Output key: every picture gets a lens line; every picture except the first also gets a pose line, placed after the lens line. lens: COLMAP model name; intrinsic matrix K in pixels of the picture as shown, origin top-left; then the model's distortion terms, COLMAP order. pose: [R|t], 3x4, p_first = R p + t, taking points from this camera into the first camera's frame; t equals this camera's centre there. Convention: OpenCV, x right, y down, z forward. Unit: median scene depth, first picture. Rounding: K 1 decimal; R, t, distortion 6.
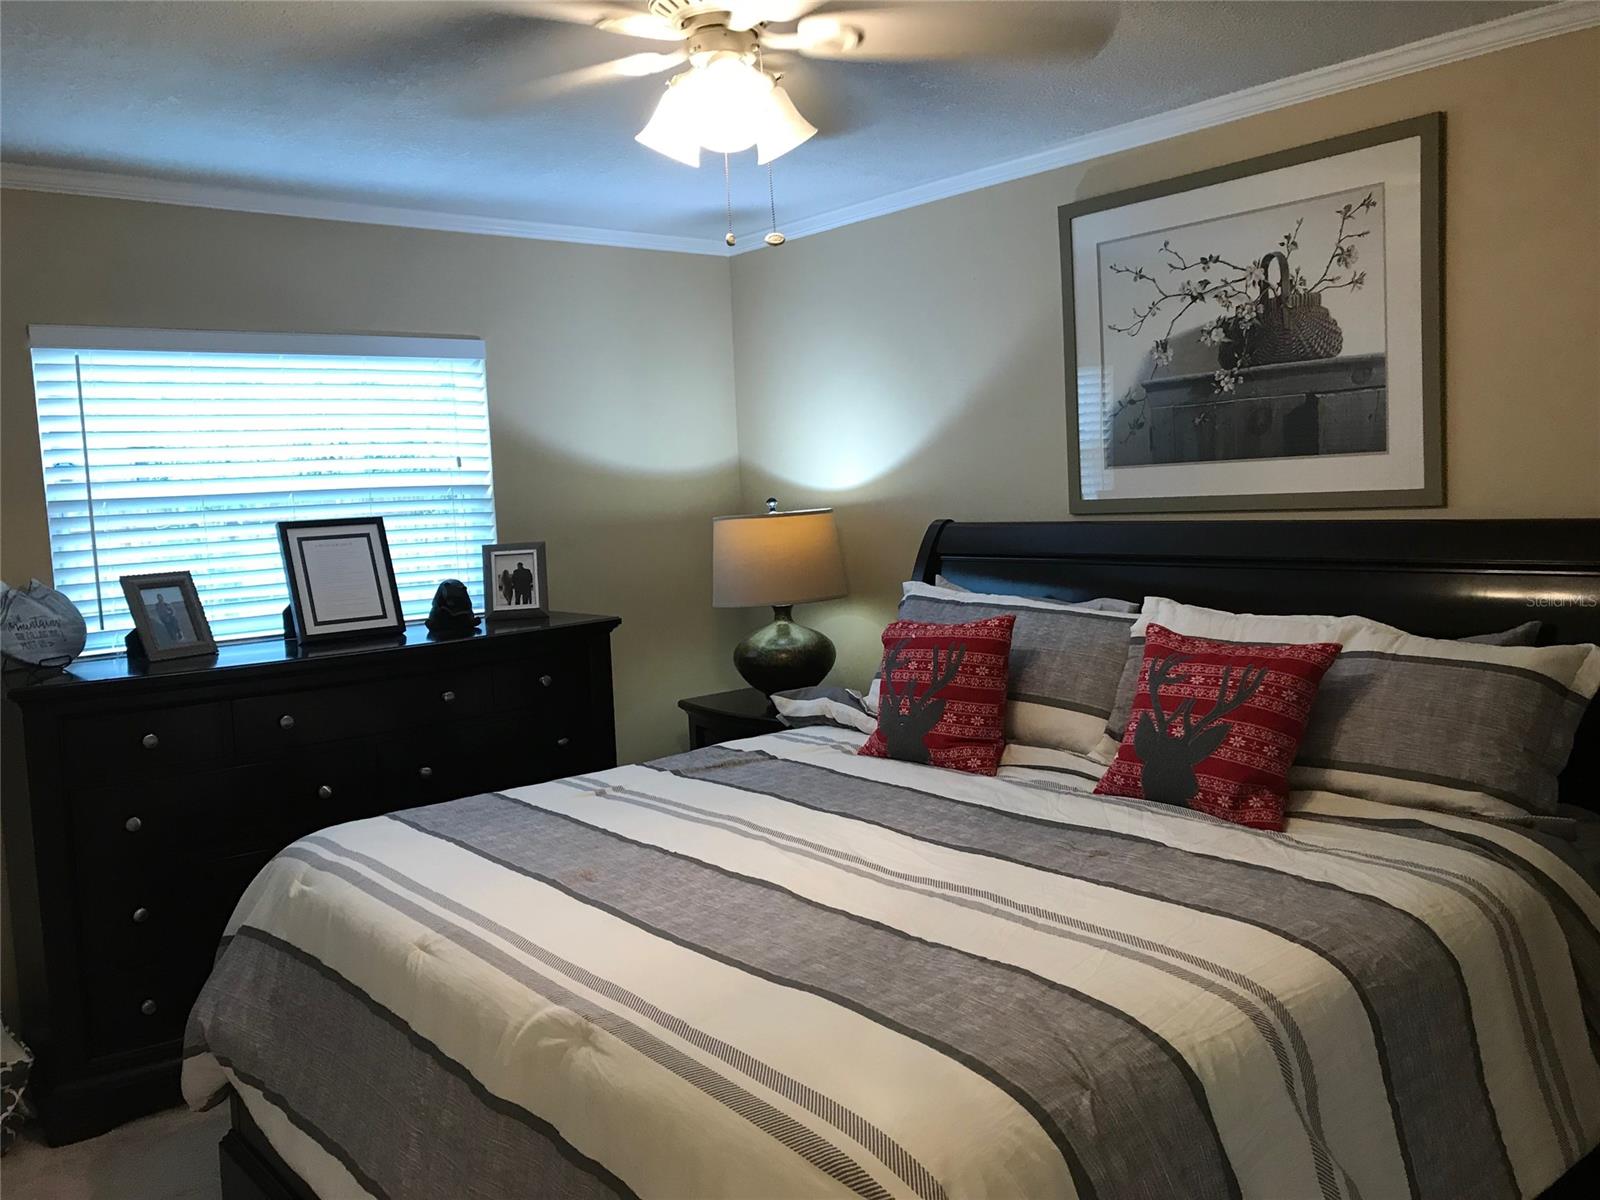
lens RADIAL K [[1307.8, 0, 789.1], [0, 1307.8, 601.1], [0, 0, 1]] dist [0.051384, -0.069052]
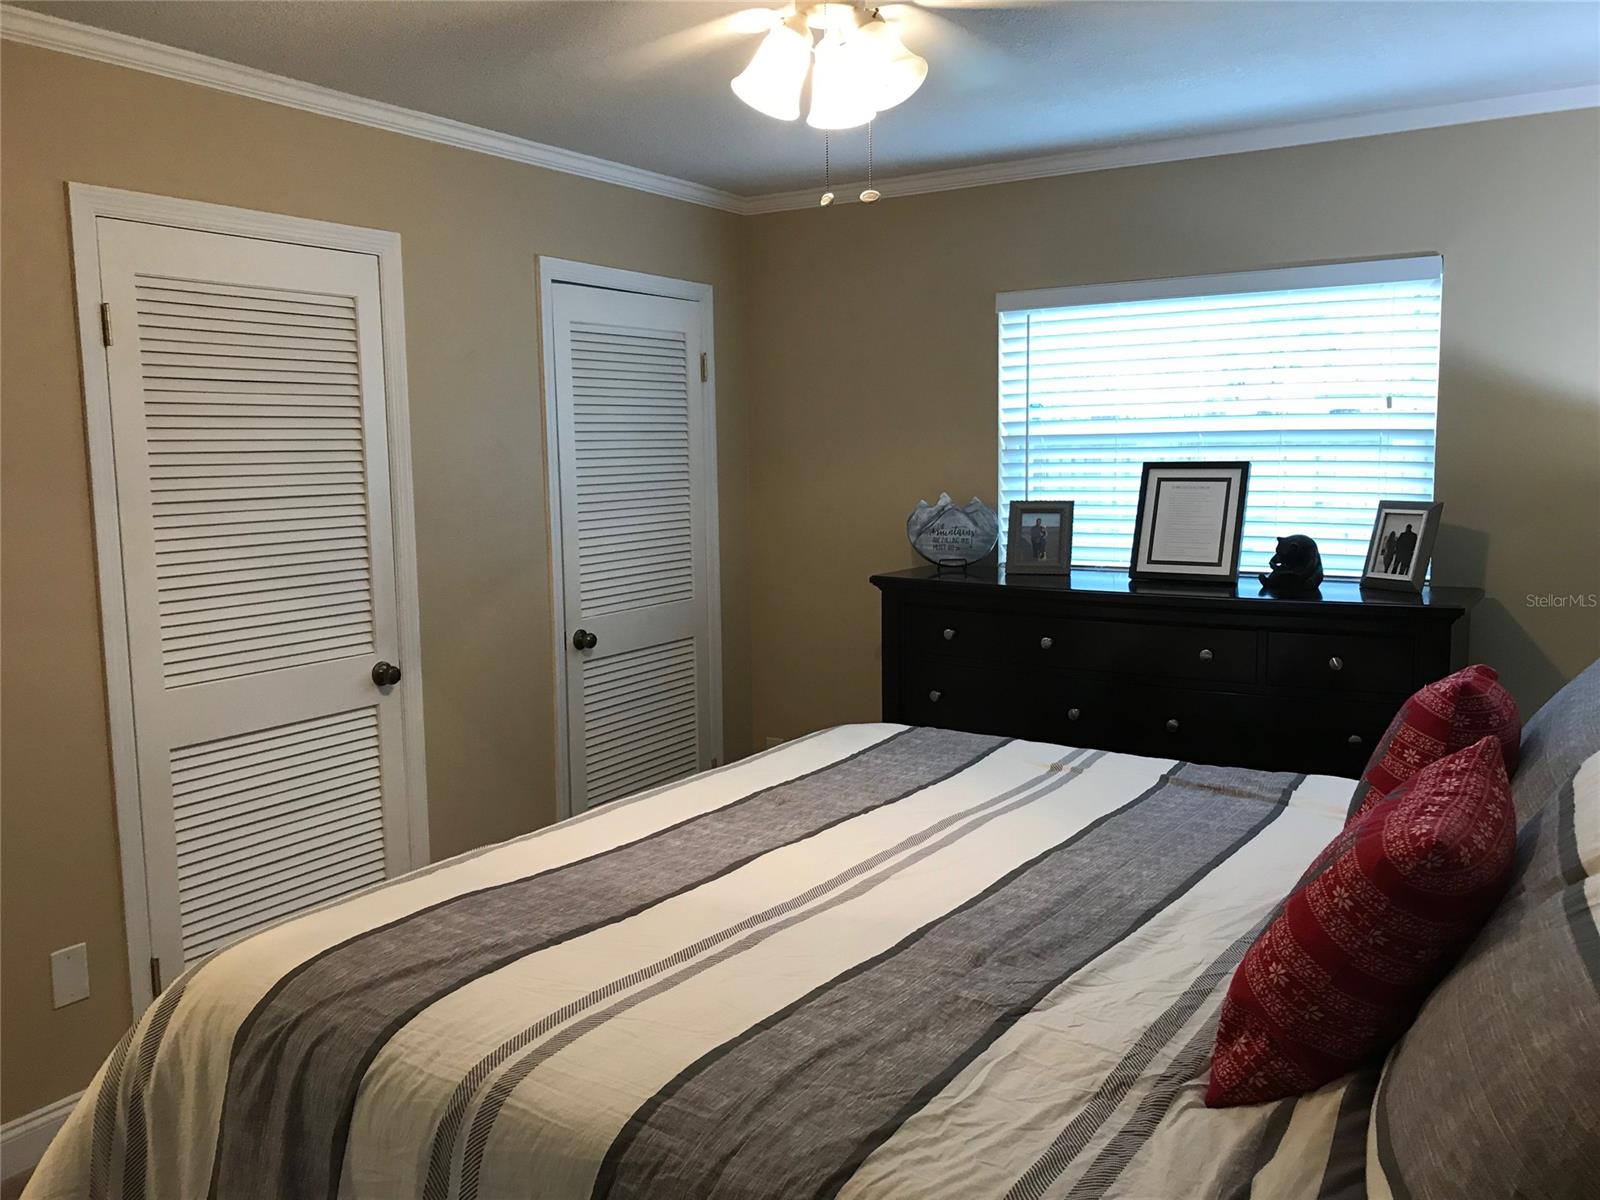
lens RADIAL K [[1307.8, 0, 787.3], [0, 1307.8, 599.4], [0, 0, 1]] dist [0.051384, -0.069052]
pose [[0.301257, 0.154707, -0.940909, 0.512563], [-0.090266, 0.986946, 0.133375, -0.063158], [0.949261, 0.044752, 0.311290, 0.389469]]
